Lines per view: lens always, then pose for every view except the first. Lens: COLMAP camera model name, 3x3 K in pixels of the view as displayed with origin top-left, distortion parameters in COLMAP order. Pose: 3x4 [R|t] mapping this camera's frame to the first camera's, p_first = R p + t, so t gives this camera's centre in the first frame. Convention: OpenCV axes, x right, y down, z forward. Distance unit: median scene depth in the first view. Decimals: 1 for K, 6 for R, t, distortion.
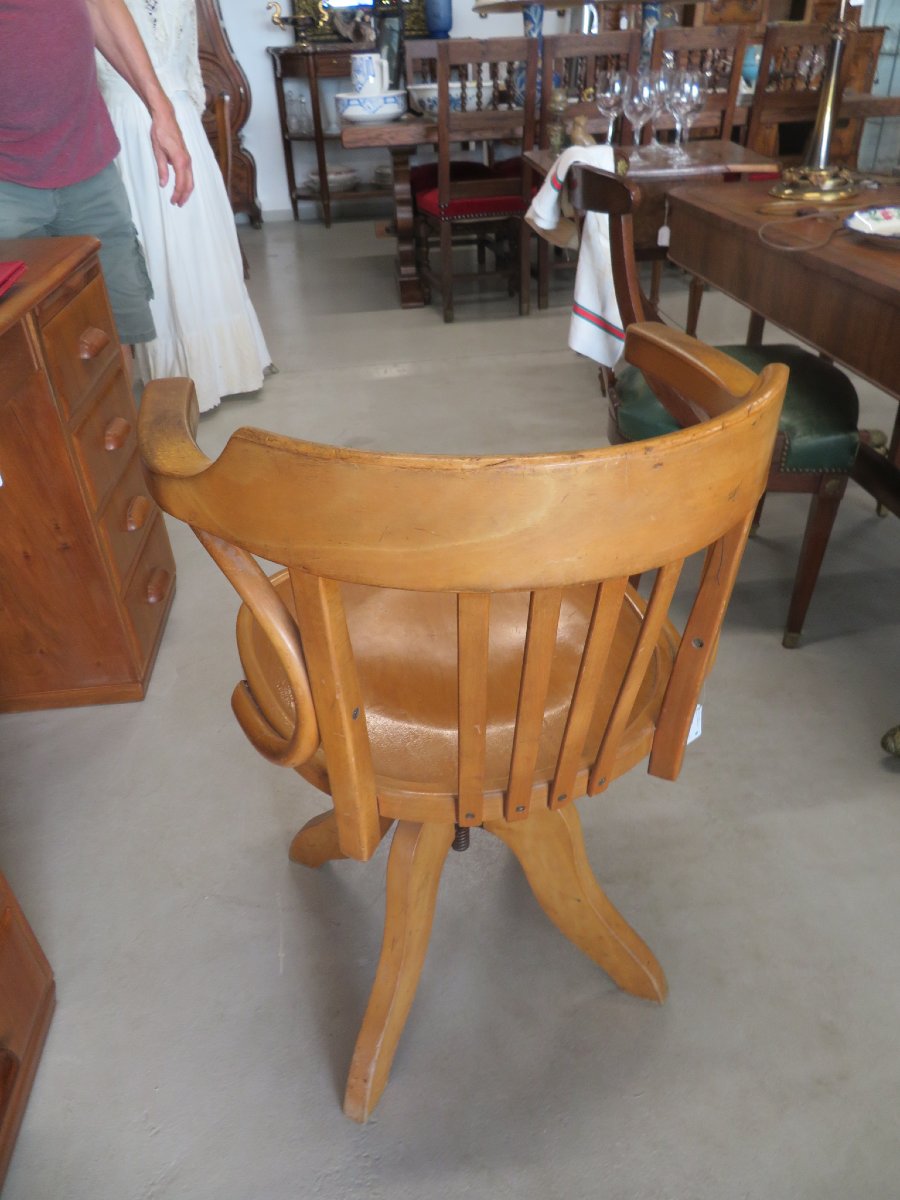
lens RADIAL K [[845.5, 0, 450.1], [0, 845.5, 601.2], [0, 0, 1]] dist [-0.014166, 0.001799]
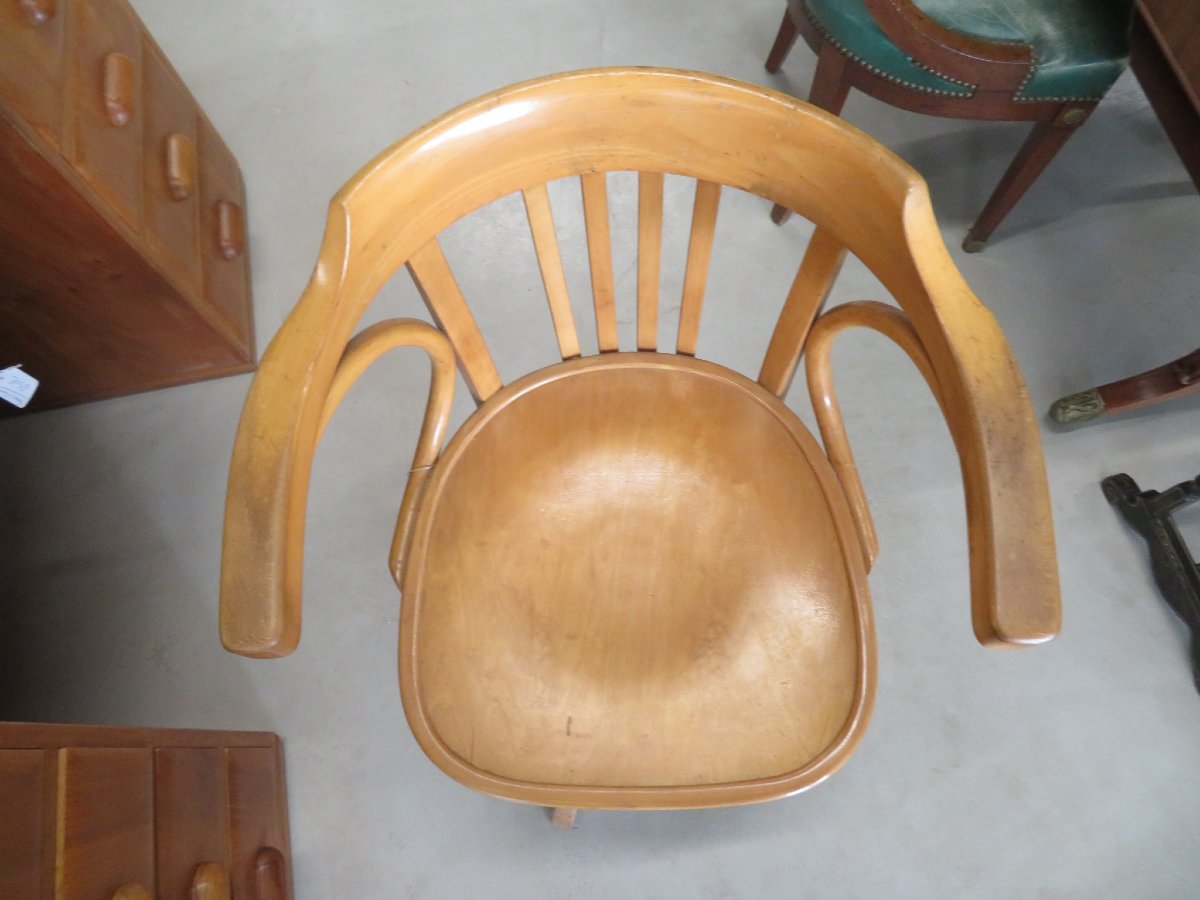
lens RADIAL K [[845.5, 0, 604.2], [0, 845.5, 454.8], [0, 0, 1]] dist [-0.014166, 0.001799]
pose [[0.996506, -0.078045, 0.029738, -0.028224], [0.045007, 0.801747, 0.595967, -0.353585], [-0.070355, -0.592547, 0.802458, 0.206870]]
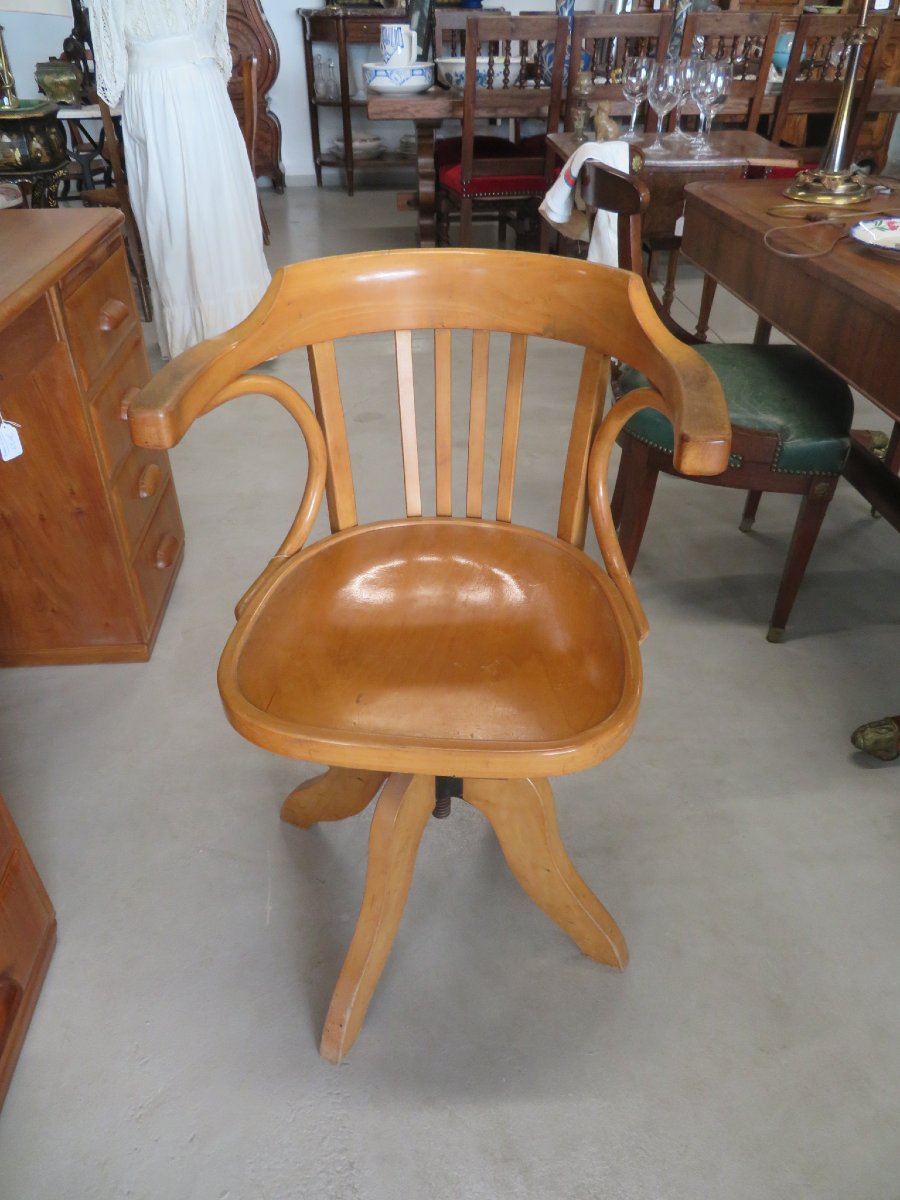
lens RADIAL K [[845.5, 0, 450.4], [0, 845.5, 603.2], [0, 0, 1]] dist [-0.014166, 0.001799]
pose [[0.998744, 0.049625, -0.006871, 0.013038], [-0.049360, 0.998186, 0.034478, -0.009334], [0.008570, -0.034096, 0.999382, -0.037945]]
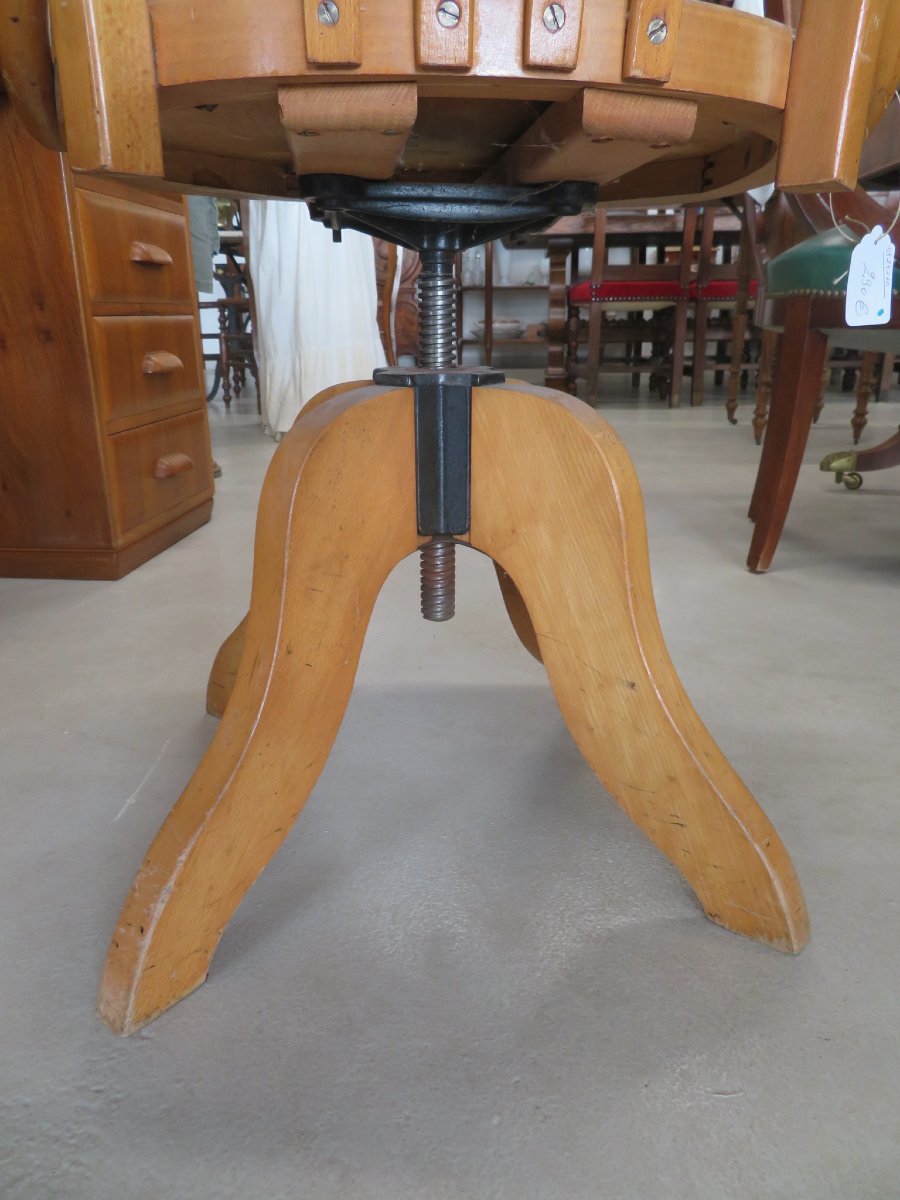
lens RADIAL K [[845.5, 0, 448.7], [0, 845.5, 609.8], [0, 0, 1]] dist [-0.014166, 0.001799]
pose [[0.978219, 0.094336, -0.184903, 0.090832], [-0.137752, 0.961377, -0.238281, 0.304188], [0.155283, 0.258562, 0.953432, 0.325338]]
